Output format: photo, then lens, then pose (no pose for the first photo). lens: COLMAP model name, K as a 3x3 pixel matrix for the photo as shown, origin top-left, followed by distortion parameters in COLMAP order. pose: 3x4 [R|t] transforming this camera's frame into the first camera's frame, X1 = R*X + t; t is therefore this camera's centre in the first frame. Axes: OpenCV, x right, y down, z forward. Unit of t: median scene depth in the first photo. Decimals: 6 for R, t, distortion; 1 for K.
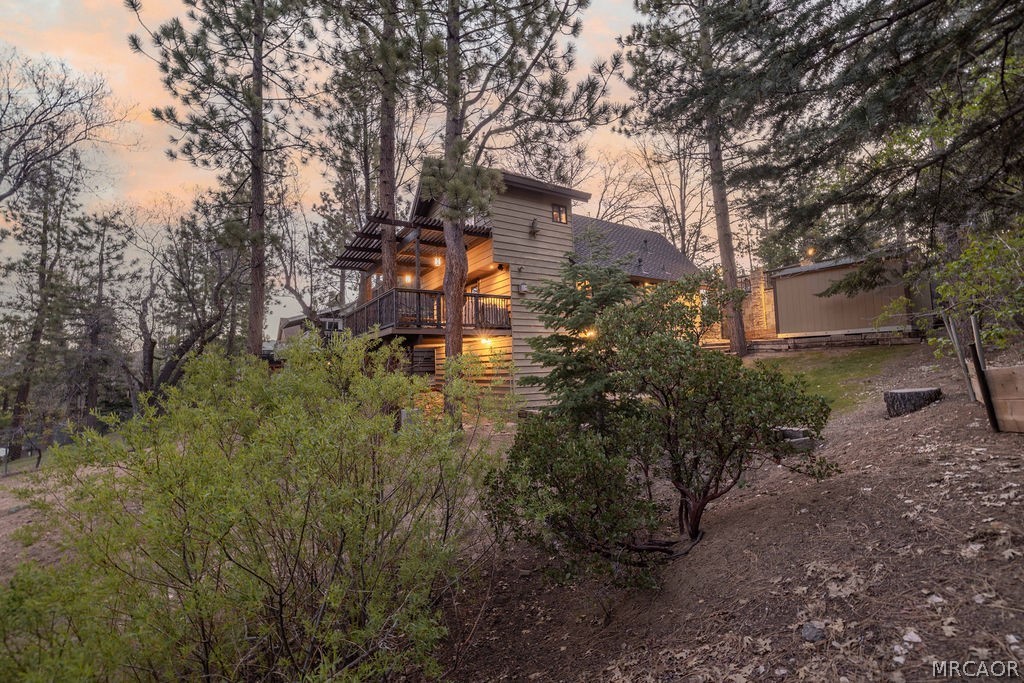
lens RADIAL K [[437.2, 0, 513.0], [0, 437.2, 343.4], [0, 0, 1]] dist [0.001915, 0.000442]
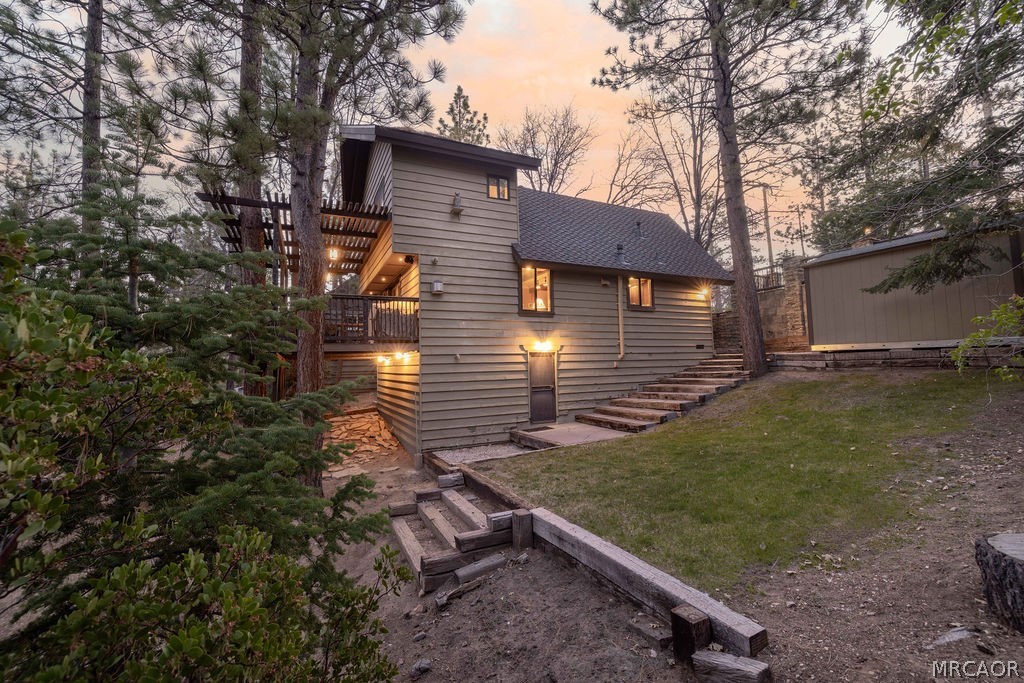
lens RADIAL K [[437.2, 0, 511.0], [0, 437.2, 341.3], [0, 0, 1]] dist [0.001915, 0.000442]
pose [[0.993327, -0.001013, -0.115324, 0.224795], [0.001397, 0.999994, 0.003245, -0.034713], [0.115320, -0.003384, 0.993323, 0.263489]]
